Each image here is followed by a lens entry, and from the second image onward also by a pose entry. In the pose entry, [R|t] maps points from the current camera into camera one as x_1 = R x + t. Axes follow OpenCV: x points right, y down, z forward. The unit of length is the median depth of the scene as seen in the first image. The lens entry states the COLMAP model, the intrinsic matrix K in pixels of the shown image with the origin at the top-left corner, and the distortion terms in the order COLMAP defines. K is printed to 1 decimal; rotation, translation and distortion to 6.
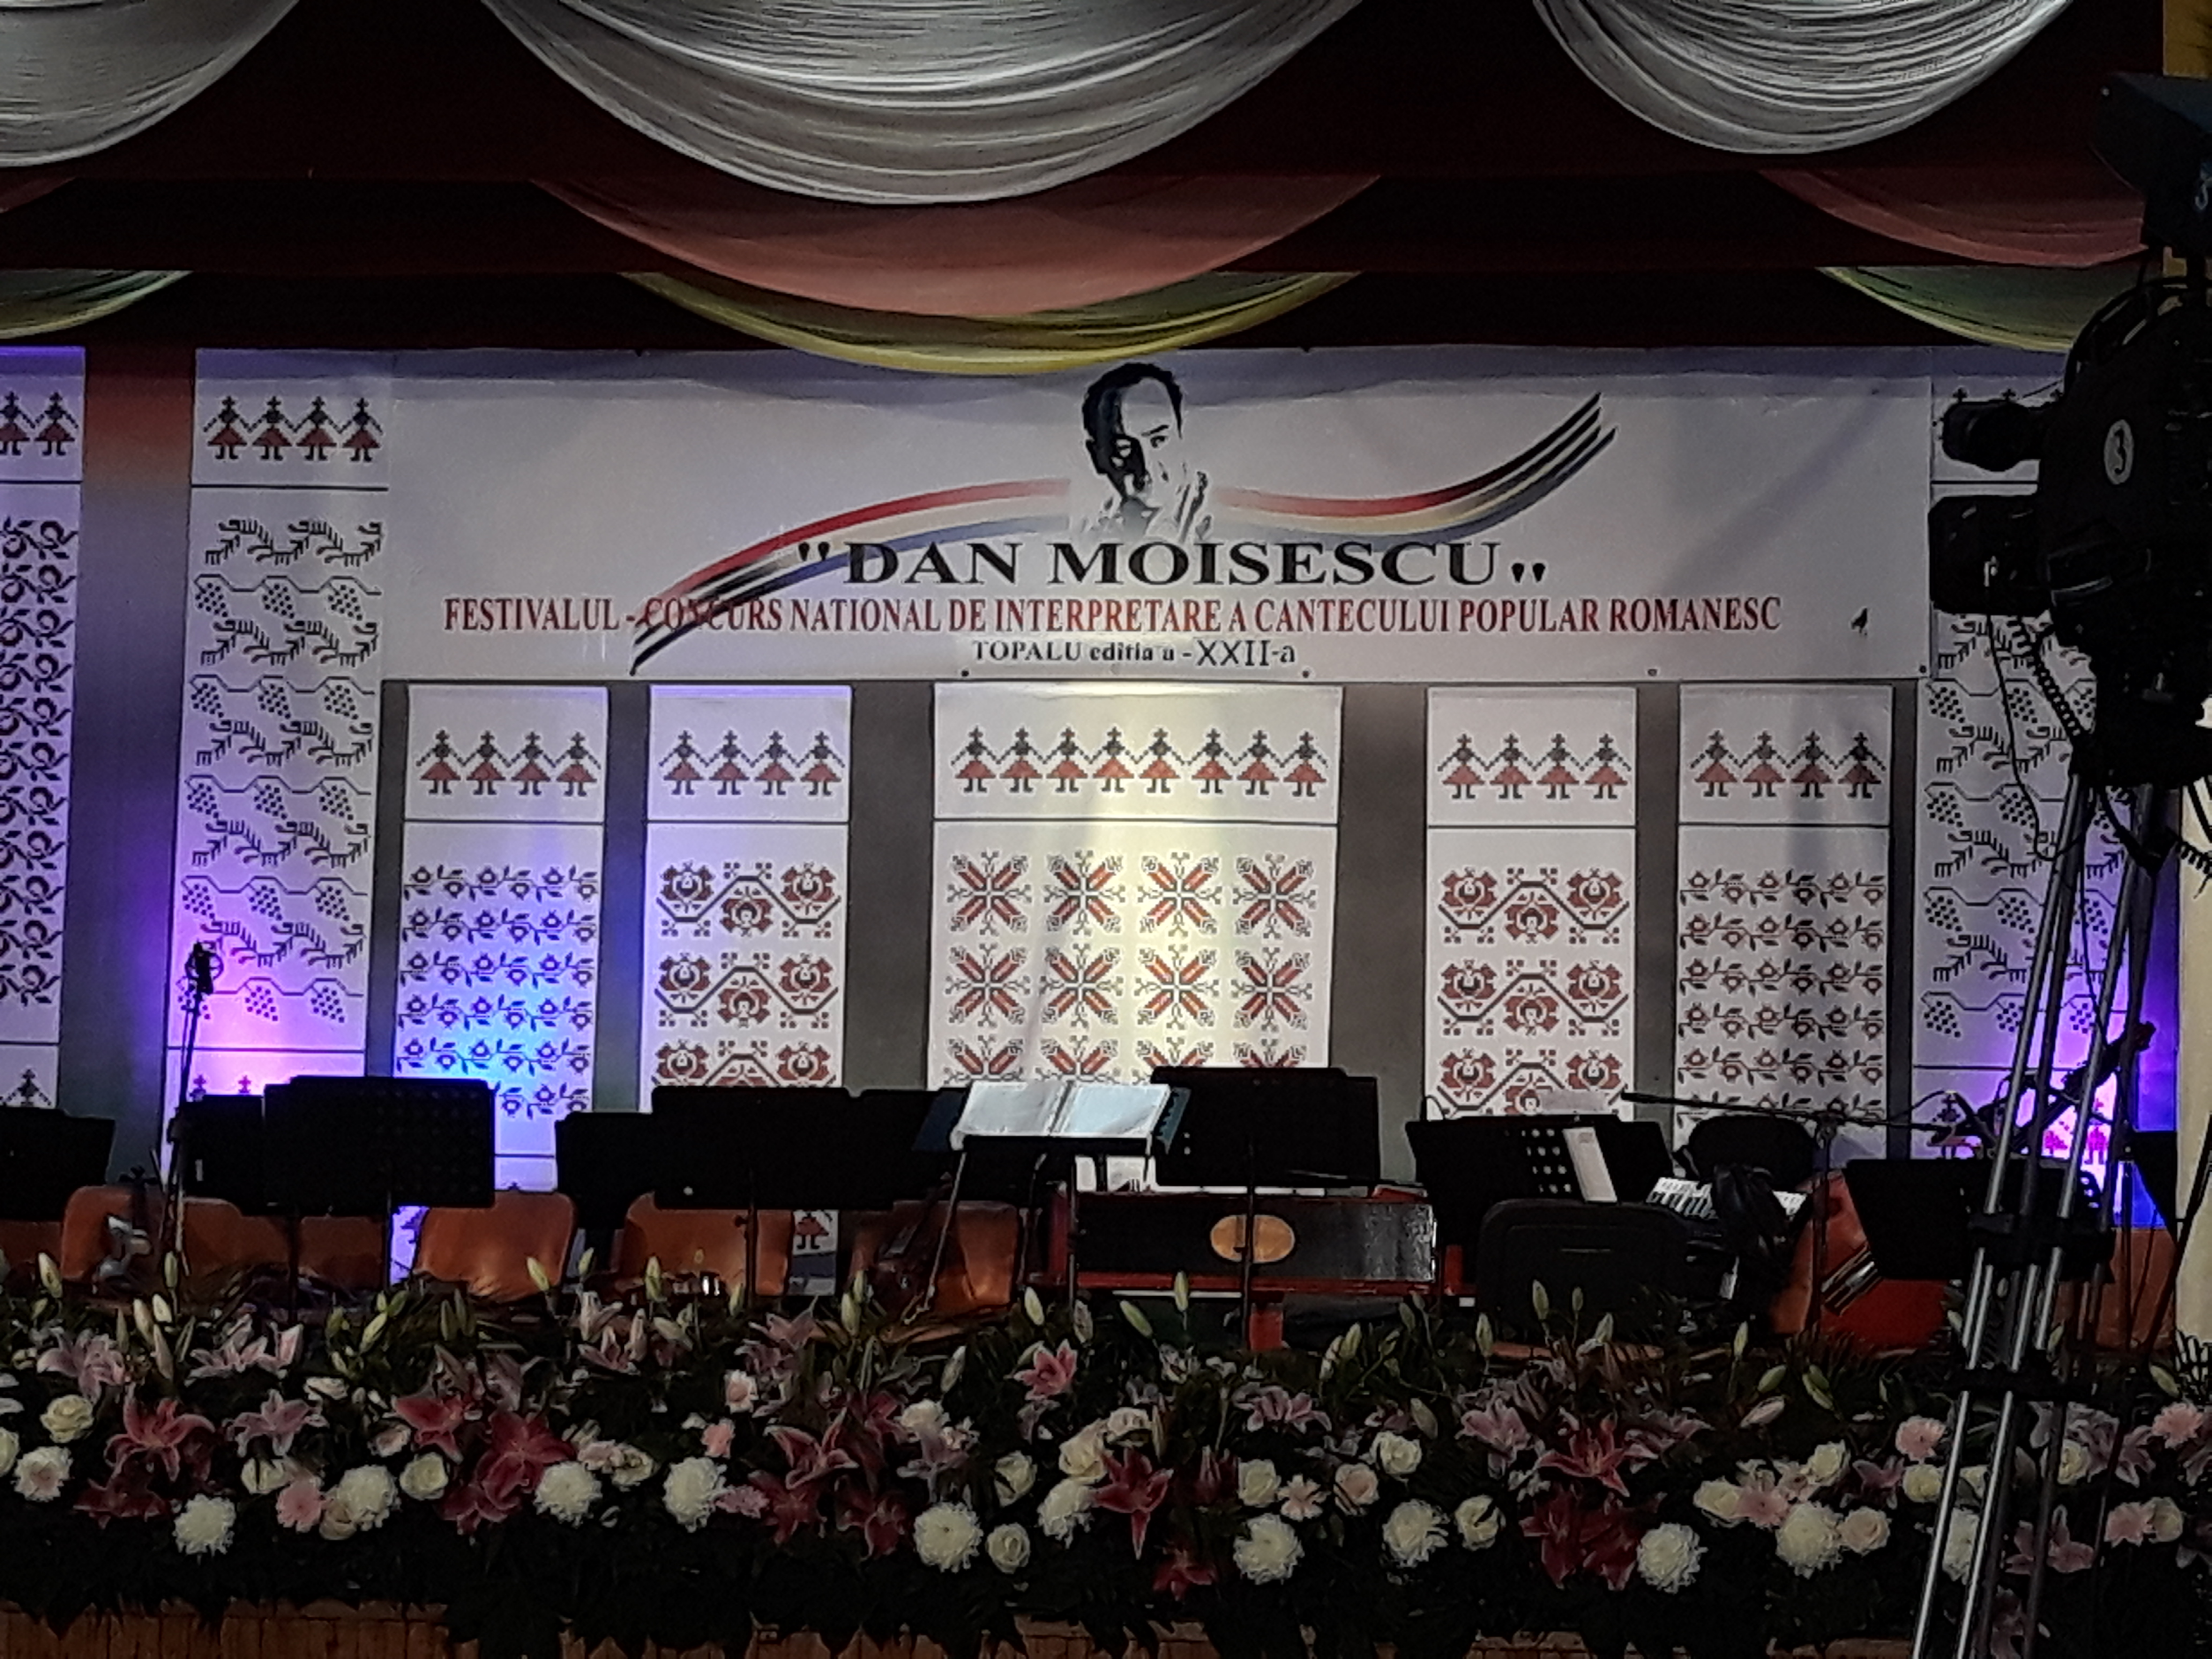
lens RADIAL K [[5779.1, 0, 1012.1], [0, 5779.1, 763.5], [0, 0, 1]] dist [0.287569, -1.827085]
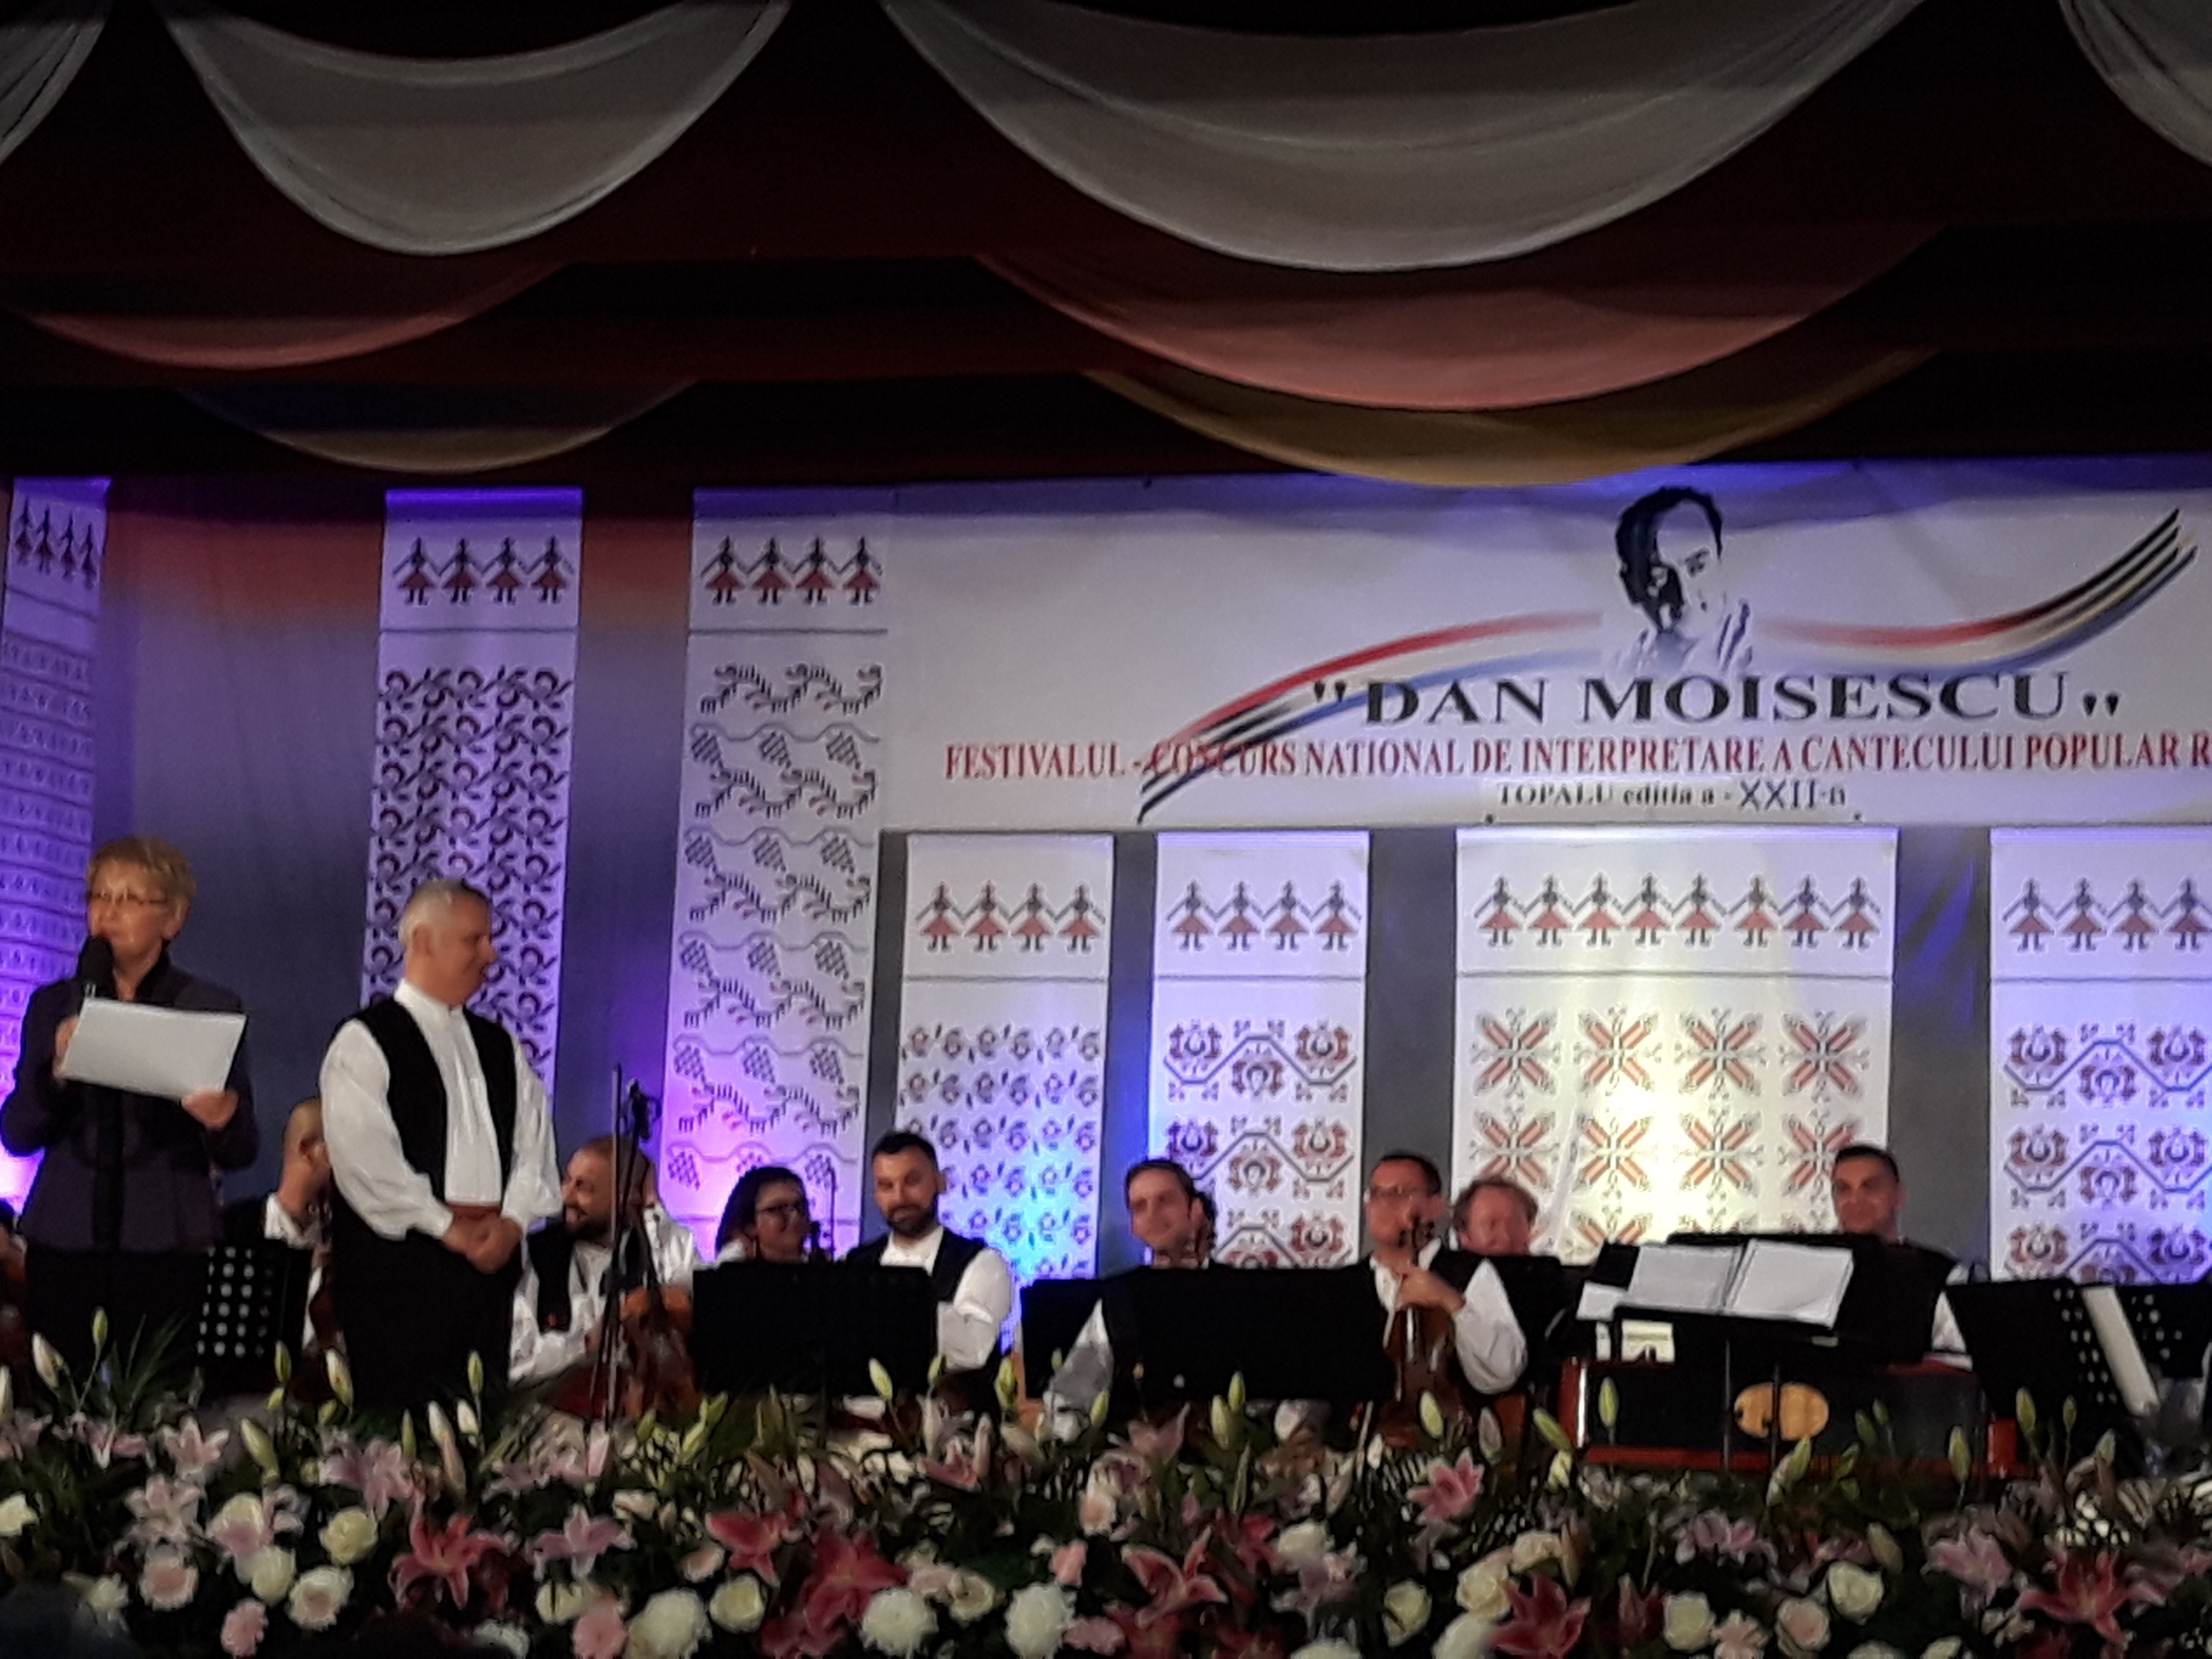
lens RADIAL K [[5461.9, 0, 1124.5], [0, 5461.9, 812.0], [0, 0, 1]] dist [0.230100, -0.783755]
pose [[0.993705, -0.004961, -0.111919, 0.032430], [-0.000940, 0.998615, -0.052608, 0.030222], [0.112025, 0.052382, 0.992324, 0.114690]]
